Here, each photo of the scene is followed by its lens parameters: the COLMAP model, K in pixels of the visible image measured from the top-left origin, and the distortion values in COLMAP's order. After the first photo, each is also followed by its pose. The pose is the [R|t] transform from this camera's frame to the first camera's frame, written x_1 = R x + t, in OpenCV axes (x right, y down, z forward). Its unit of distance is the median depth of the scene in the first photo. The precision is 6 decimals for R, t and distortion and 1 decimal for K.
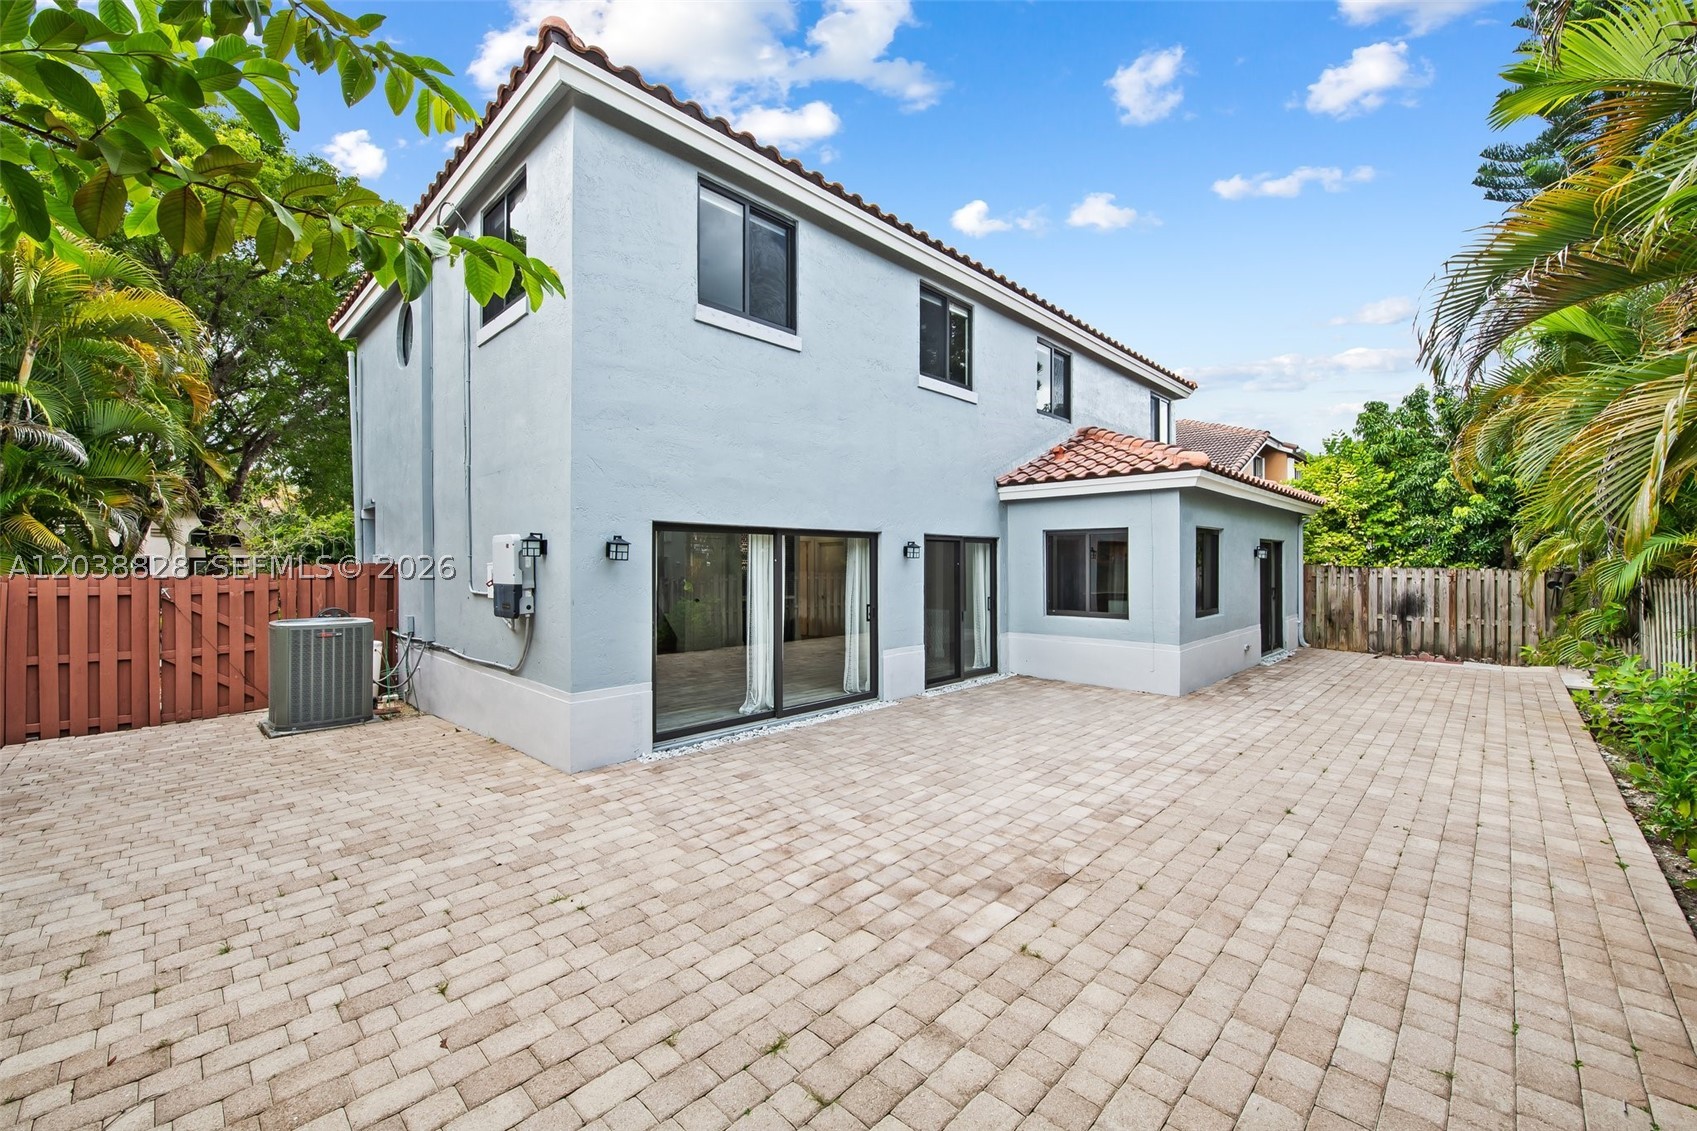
lens RADIAL K [[679.6, 0, 852.7], [0, 679.6, 557.4], [0, 0, 1]] dist [-0.002887, 0.000328]
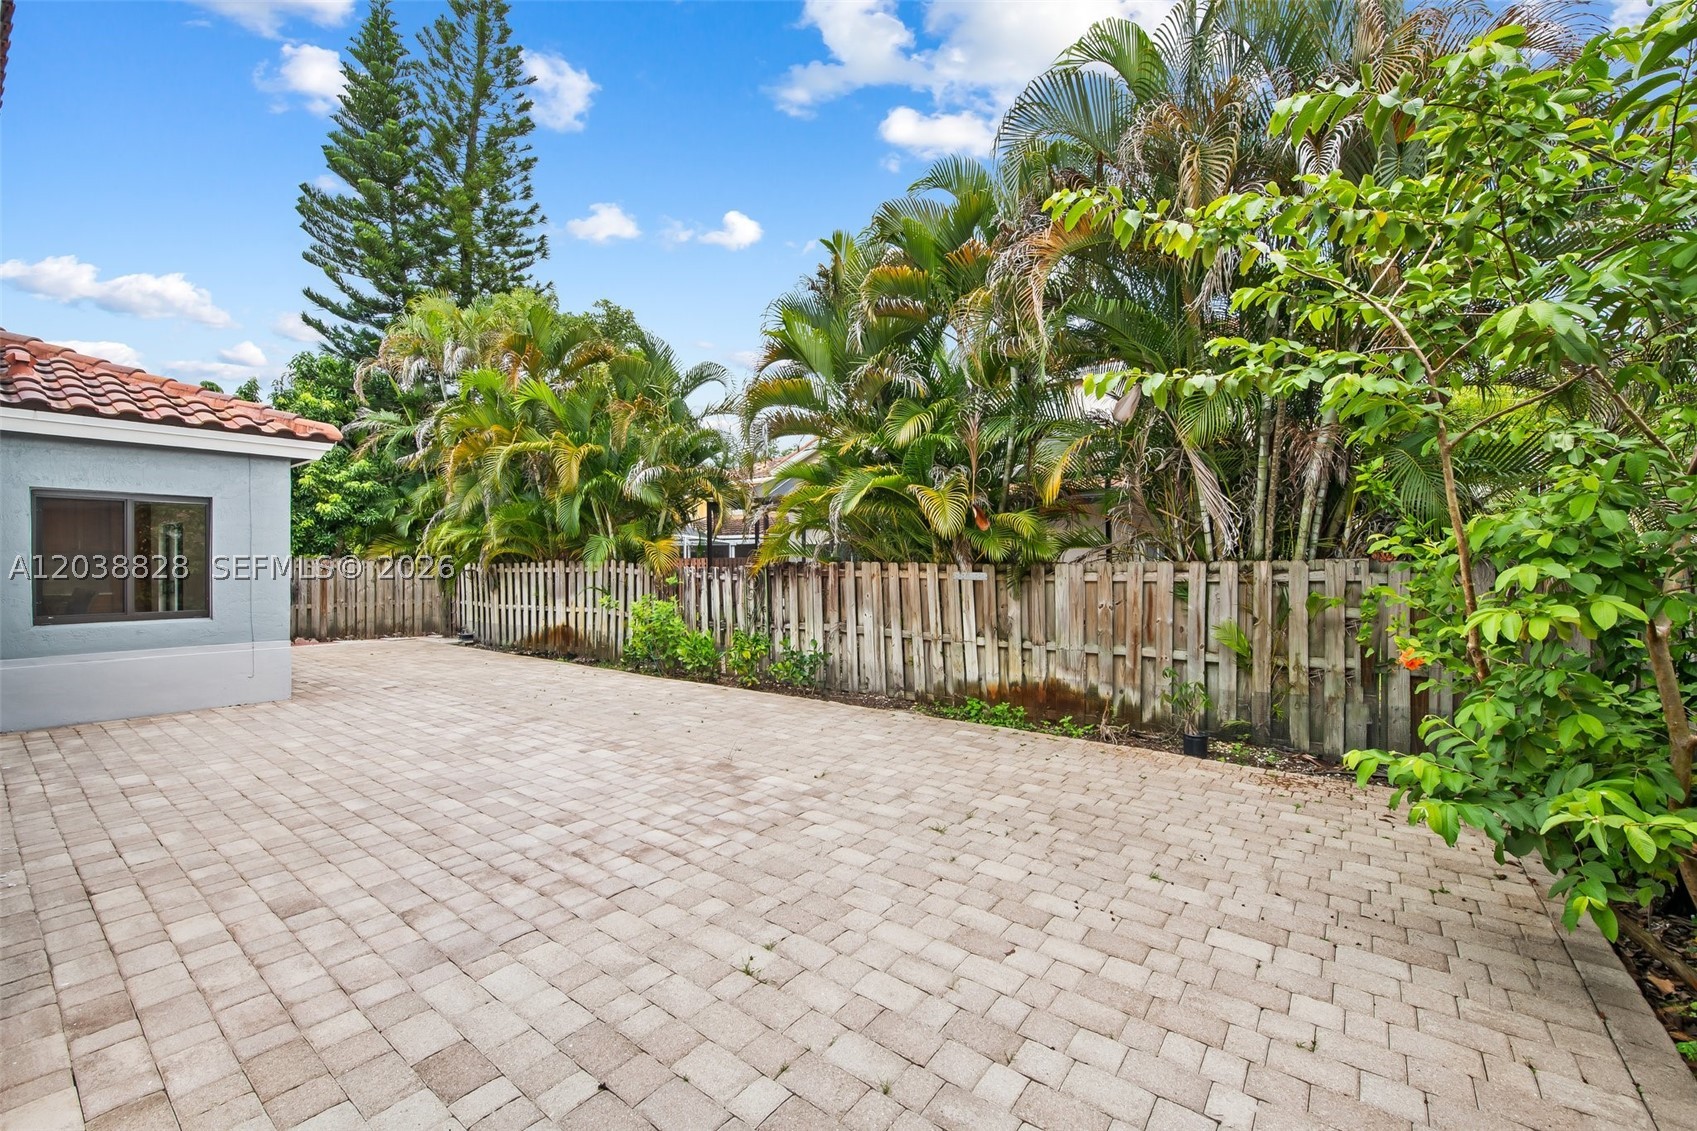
lens RADIAL K [[702.7, 0, 841.3], [0, 702.7, 569.4], [0, 0, 1]] dist [-0.007383, -0.001742]
pose [[-0.131514, -0.005277, 0.991300, -0.955293], [-0.005467, 0.999974, 0.004598, 0.062112], [-0.991299, -0.004815, -0.131539, 0.812941]]
